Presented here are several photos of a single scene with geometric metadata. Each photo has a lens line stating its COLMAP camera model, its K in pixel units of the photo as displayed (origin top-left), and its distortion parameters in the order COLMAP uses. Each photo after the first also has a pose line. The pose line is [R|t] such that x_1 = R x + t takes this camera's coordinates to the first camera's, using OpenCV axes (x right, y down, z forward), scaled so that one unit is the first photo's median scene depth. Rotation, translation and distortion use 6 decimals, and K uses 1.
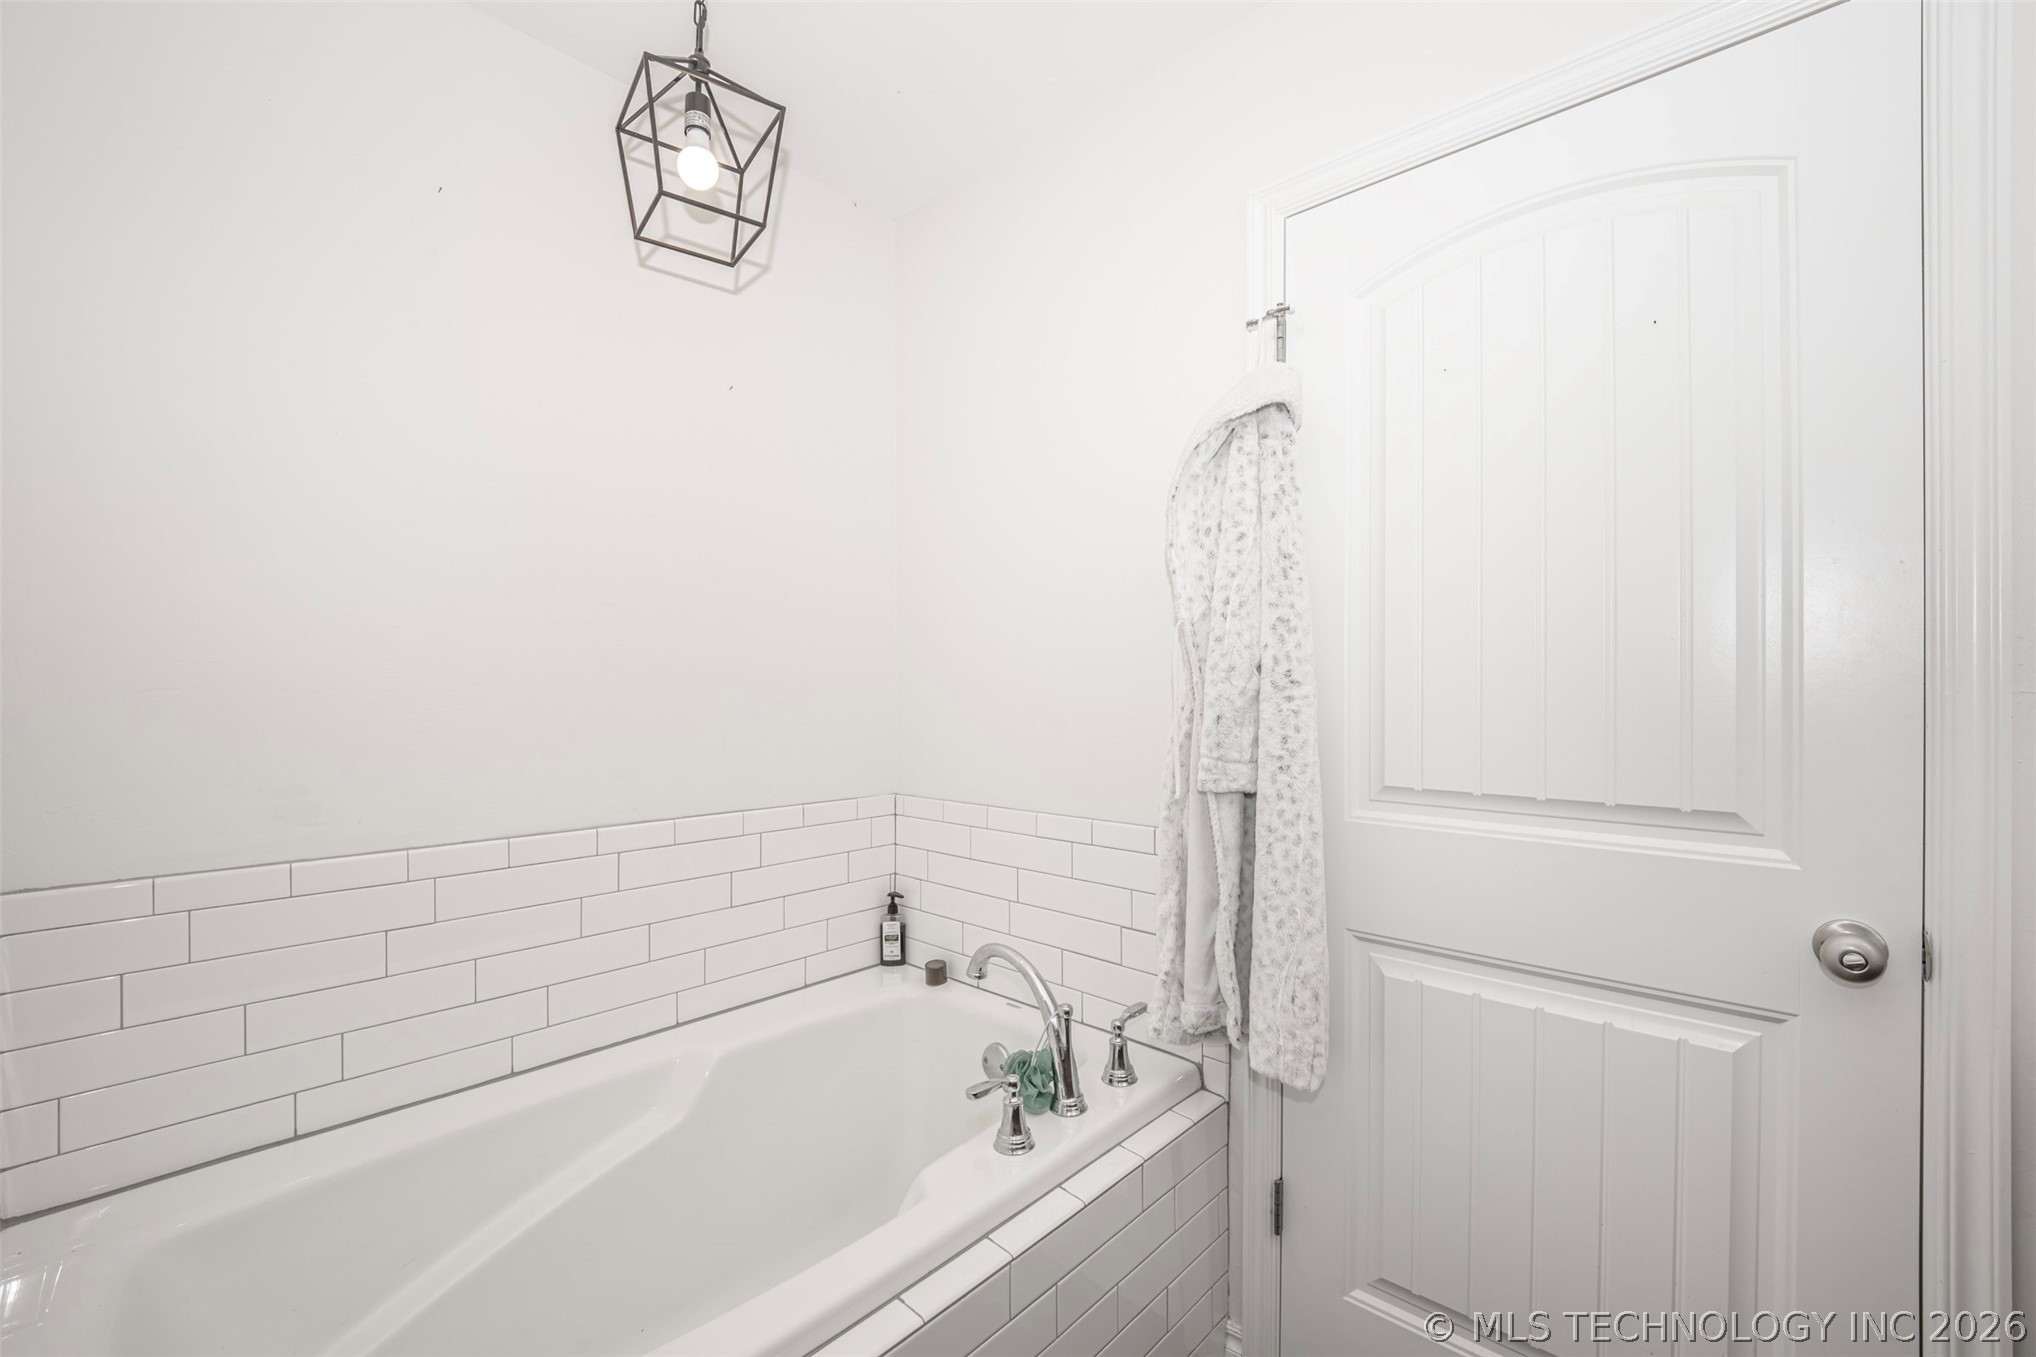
lens RADIAL K [[846.8, 0, 914.5], [0, 846.8, 688.8], [0, 0, 1]] dist [-0.012117, 0.000710]
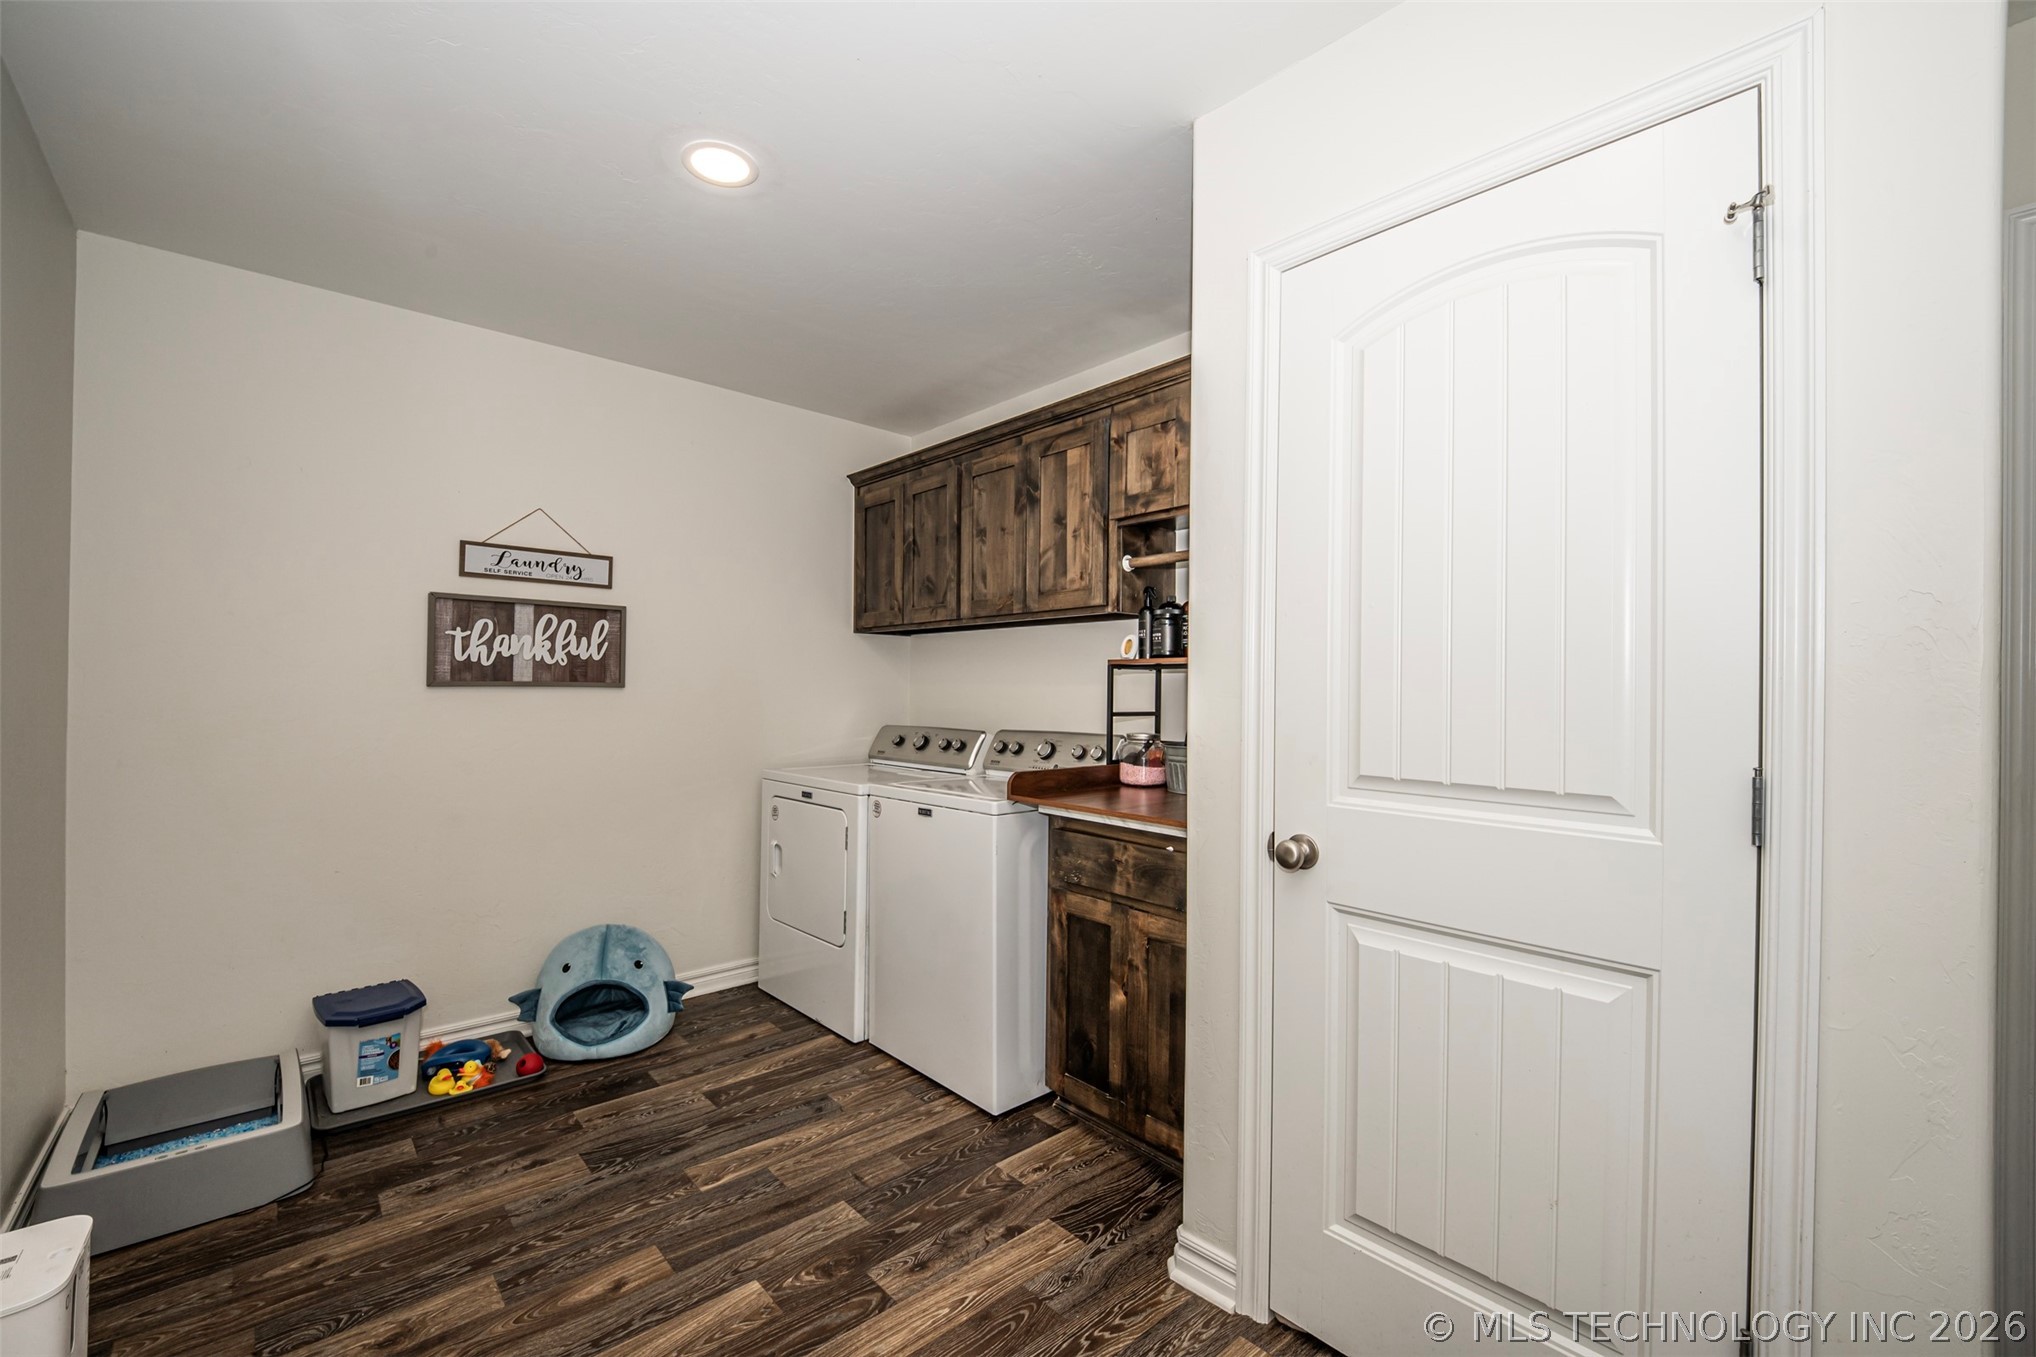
lens RADIAL K [[846.8, 0, 1014.3], [0, 846.8, 681.4], [0, 0, 1]] dist [-0.012117, 0.000710]
pose [[0.998778, 0.005739, -0.049089, 0.151268], [-0.006072, 0.999959, -0.006645, 0.000811], [0.049049, 0.006935, 0.998772, -0.149395]]
